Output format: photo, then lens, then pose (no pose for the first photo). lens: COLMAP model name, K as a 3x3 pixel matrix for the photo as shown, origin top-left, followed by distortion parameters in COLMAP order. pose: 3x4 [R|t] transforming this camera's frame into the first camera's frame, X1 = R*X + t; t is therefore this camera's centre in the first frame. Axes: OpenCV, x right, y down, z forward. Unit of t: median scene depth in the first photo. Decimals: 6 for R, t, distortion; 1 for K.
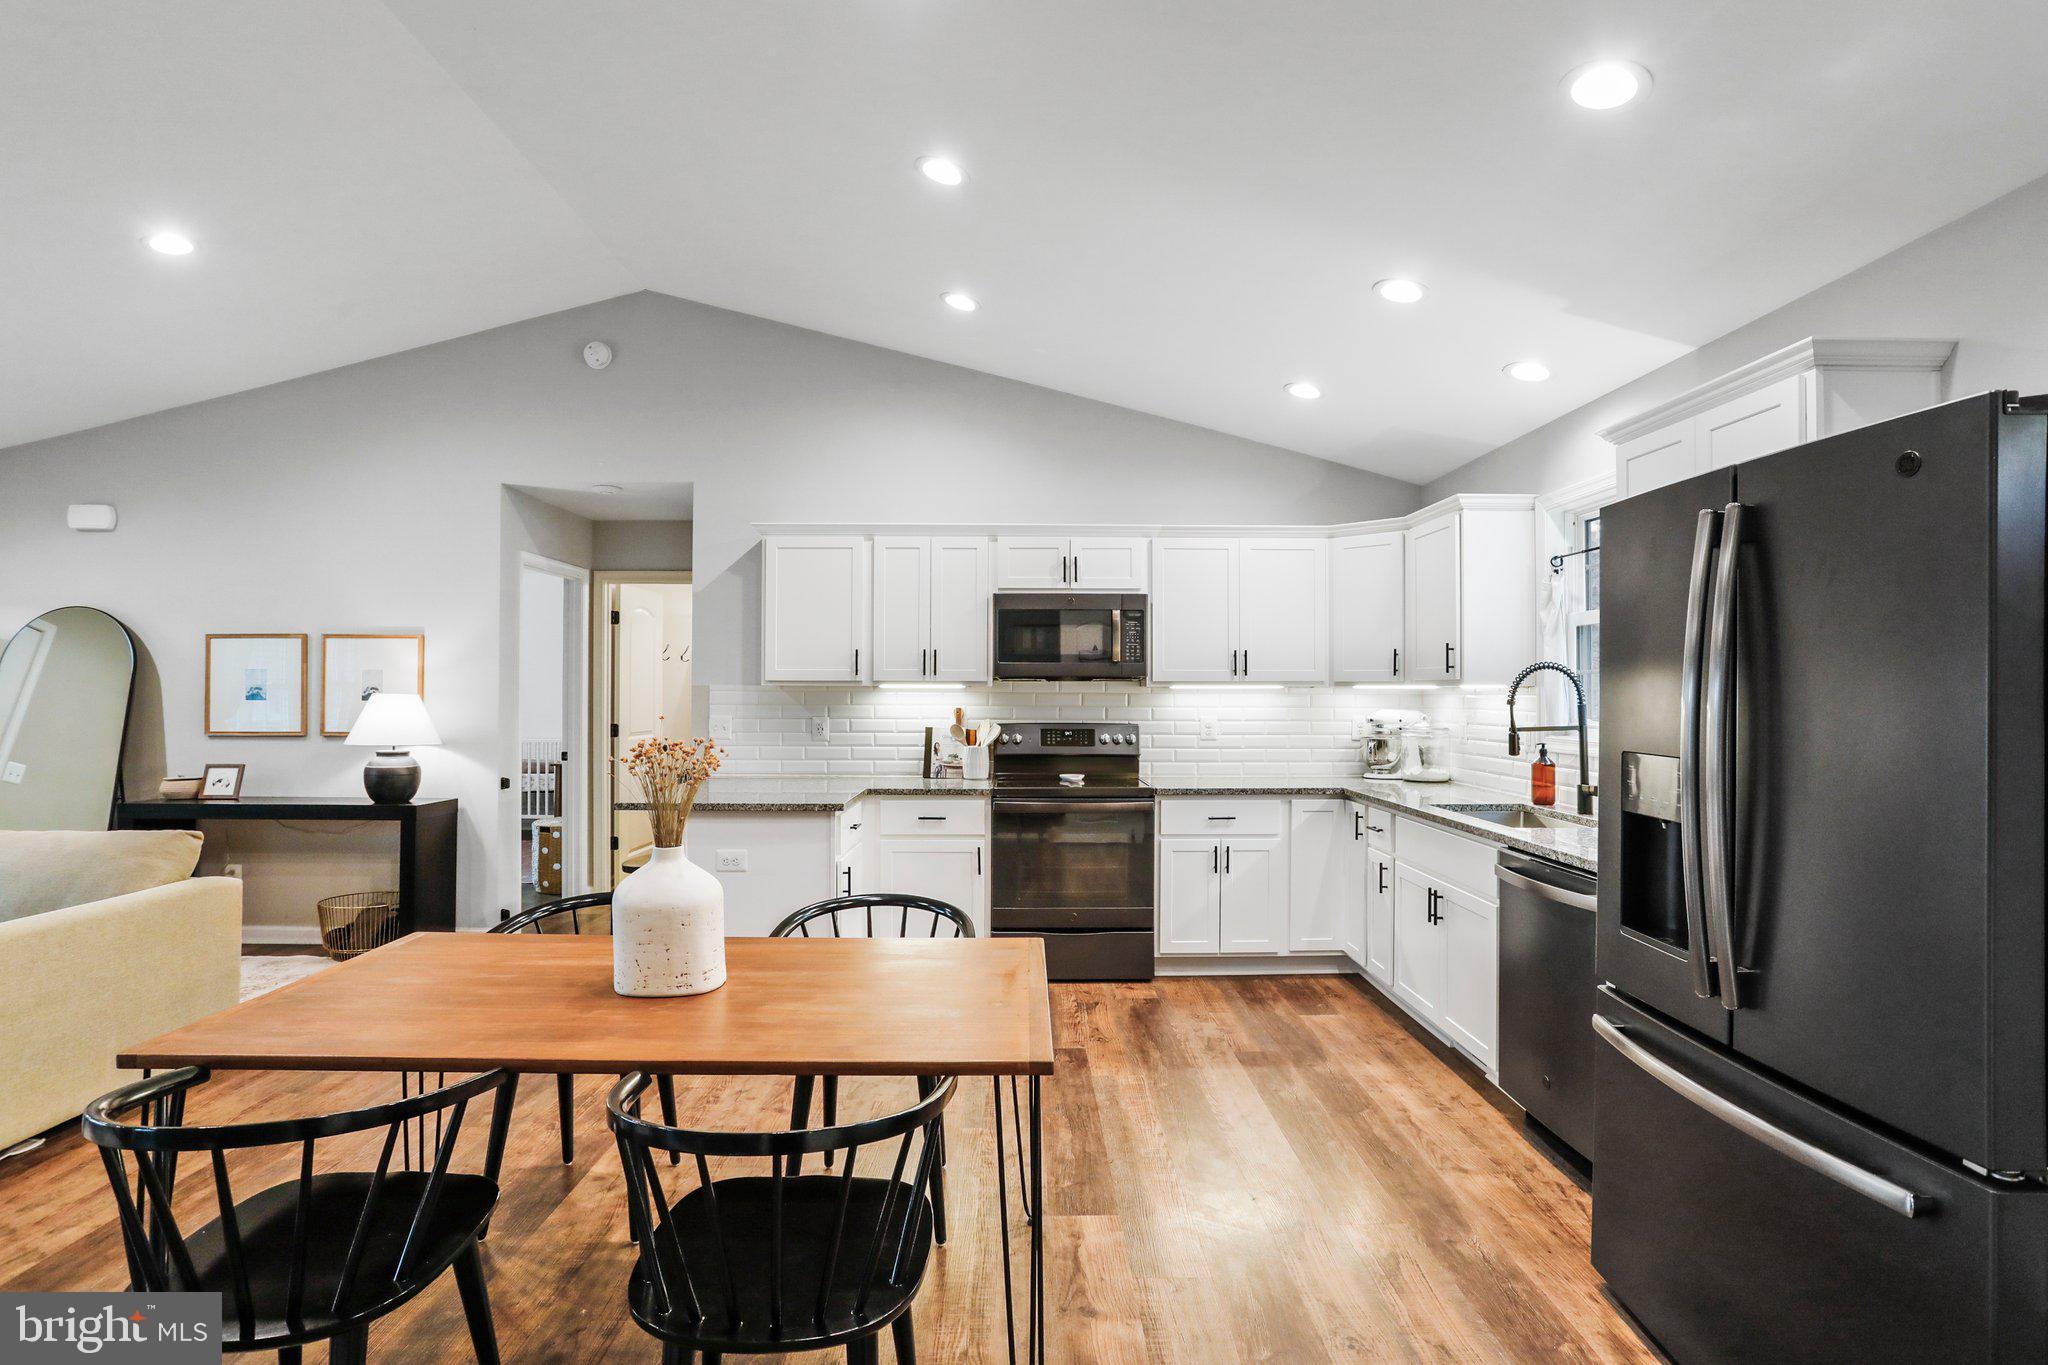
lens RADIAL K [[1008.5, 0, 1026.5], [0, 1008.5, 677.6], [0, 0, 1]] dist [-0.046018, 0.022416]
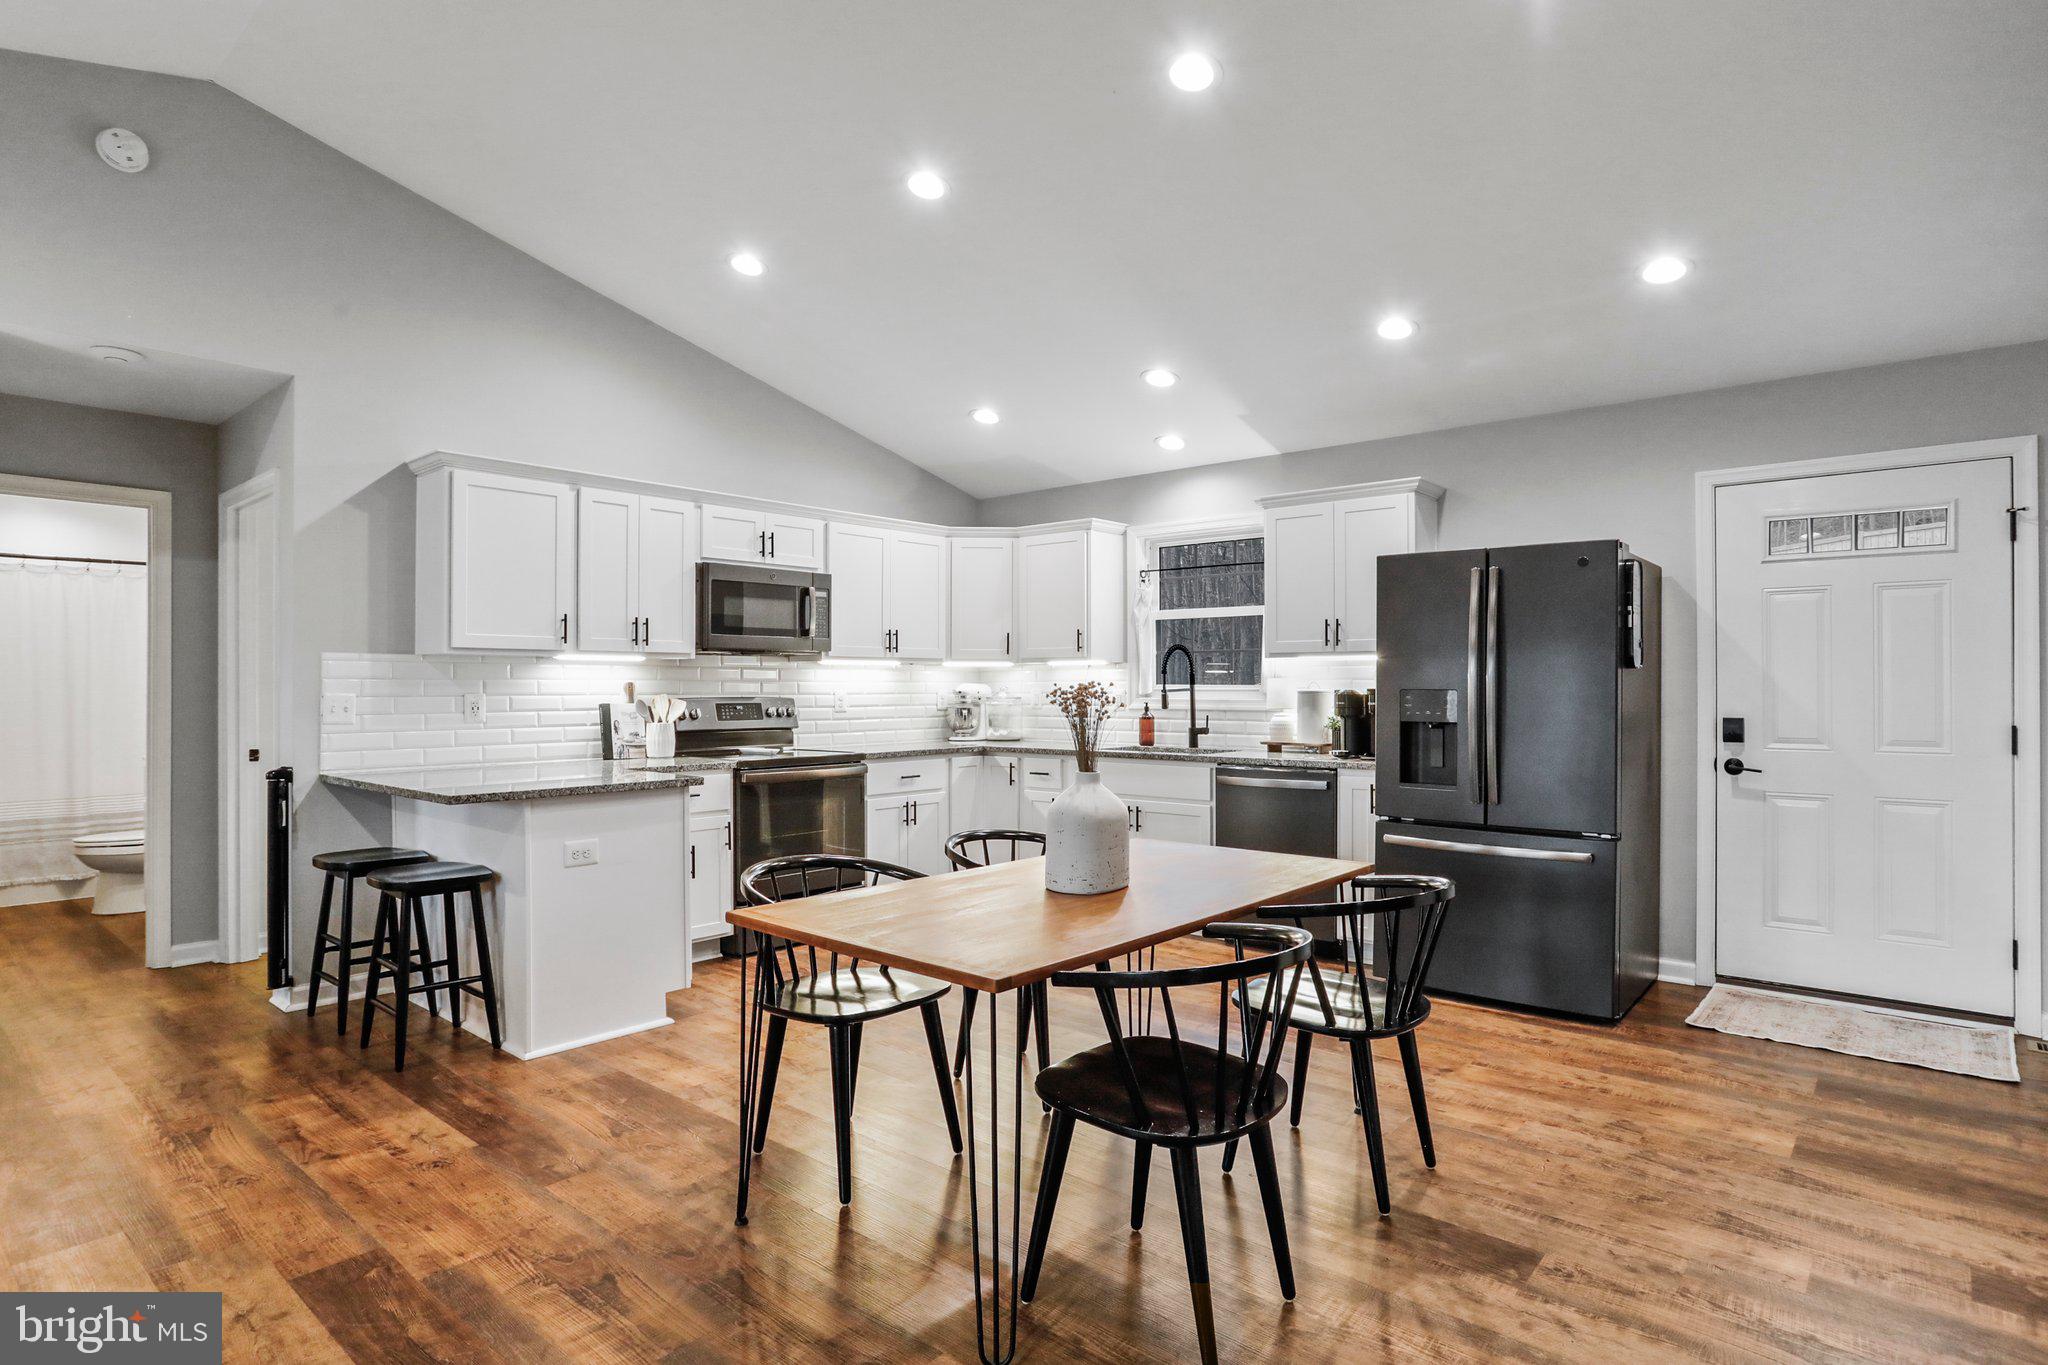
lens RADIAL K [[1076.1, 0, 1030.5], [0, 1076.1, 687.4], [0, 0, 1]] dist [-0.055334, 0.016068]
pose [[0.658608, -0.003565, 0.752478, -0.601644], [-0.006545, 0.999924, 0.010466, 0.023425], [-0.752458, -0.011818, 0.658534, 0.090651]]
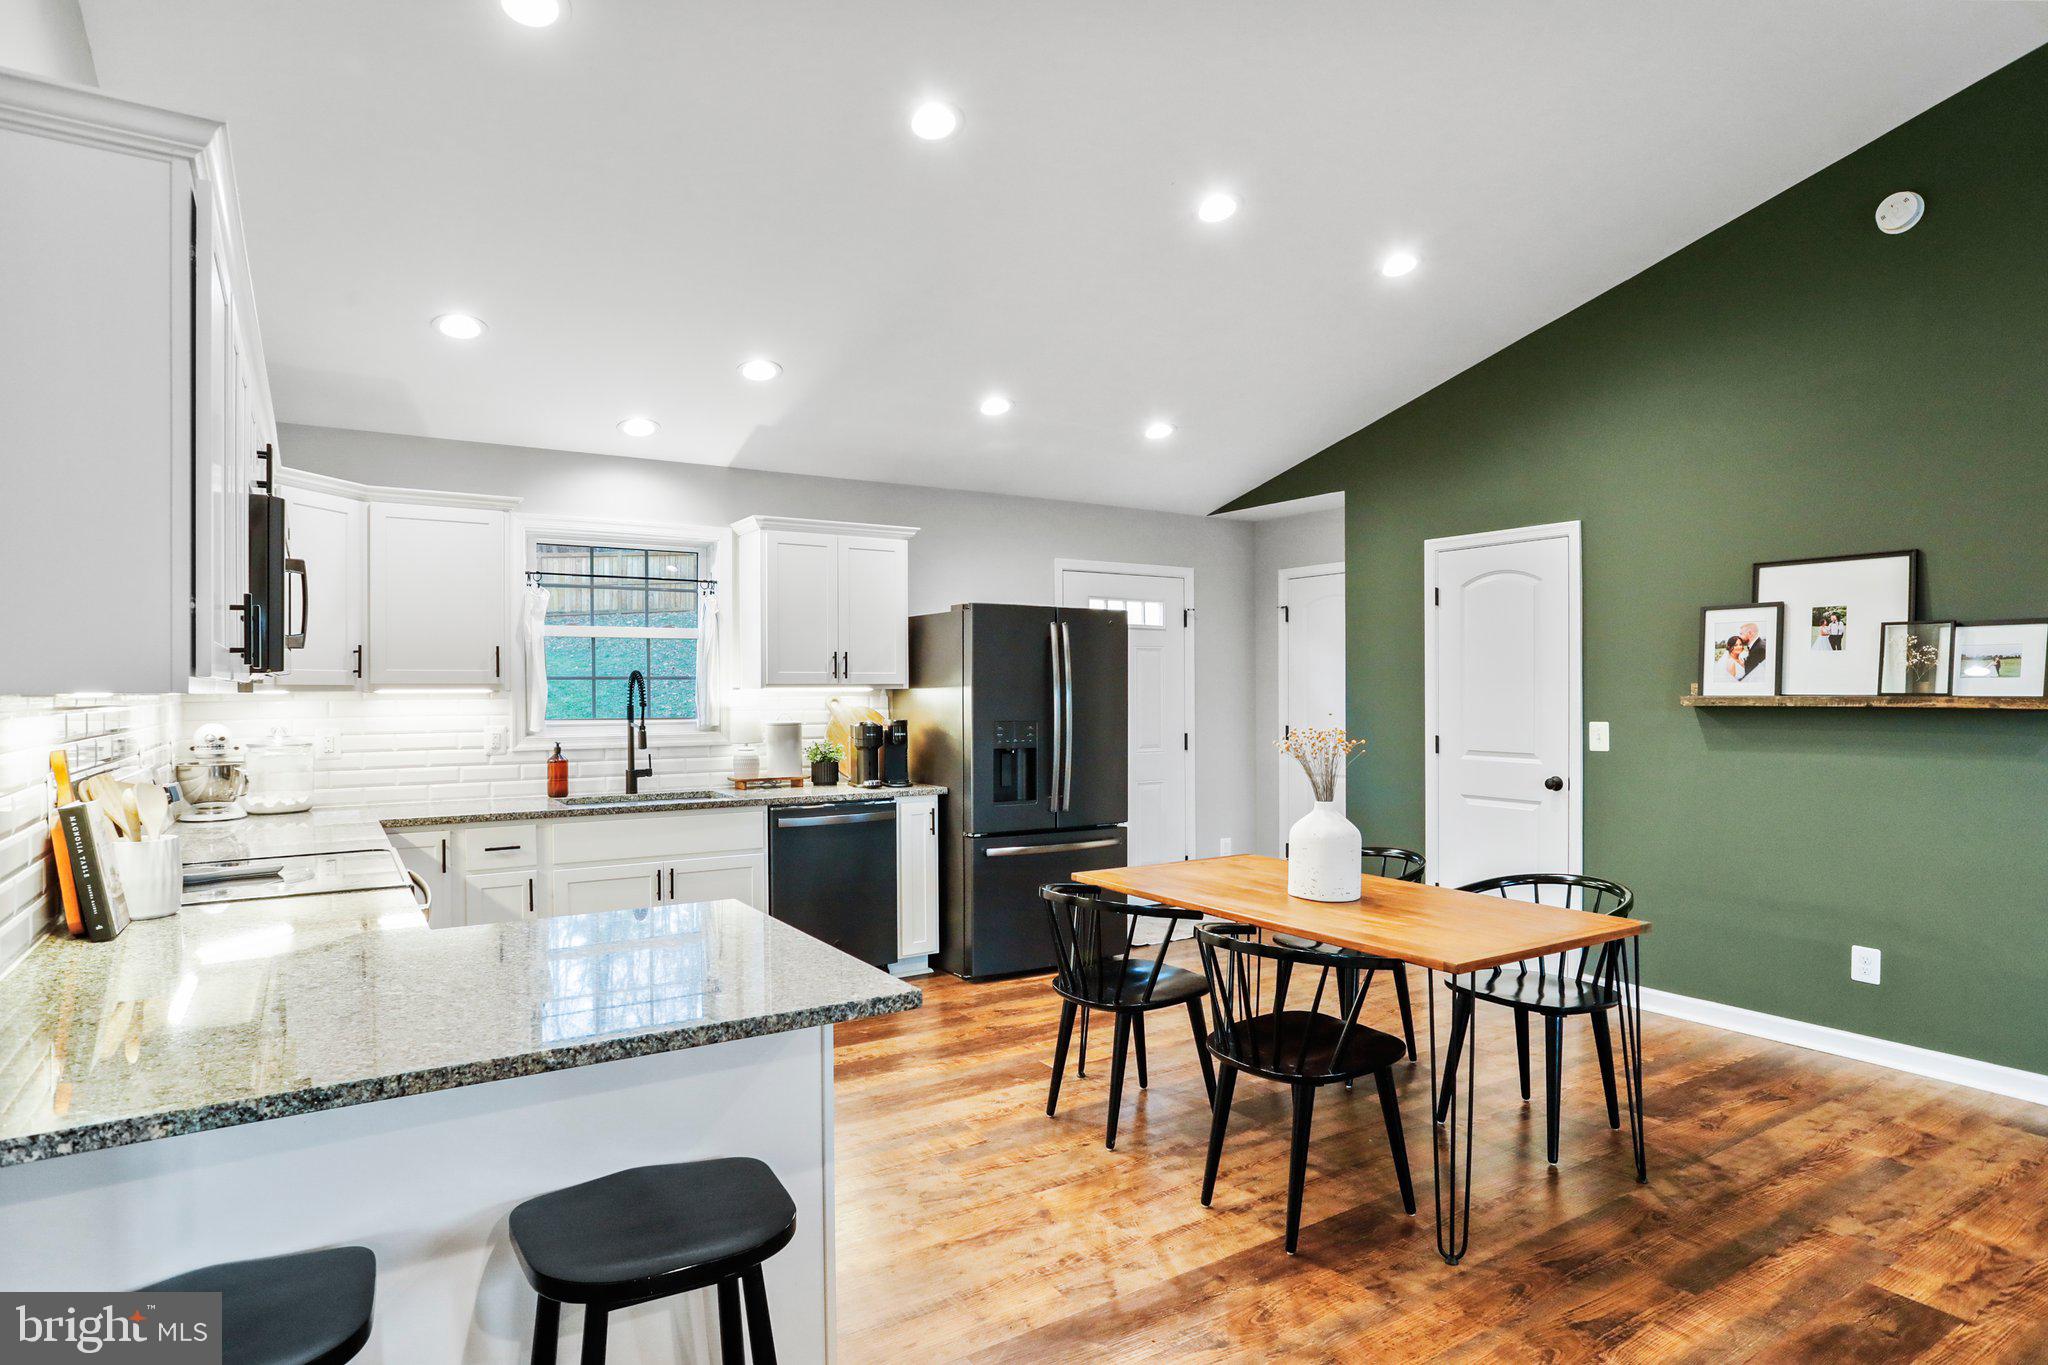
lens RADIAL K [[1136.4, 0, 1030.3], [0, 1136.4, 695.9], [0, 0, 1]] dist [-0.042190, 0.009156]
pose [[-0.532094, -0.006891, 0.846657, -0.668668], [-0.007471, 0.999966, 0.003443, 0.004604], [-0.846652, -0.004493, -0.532128, 0.984930]]
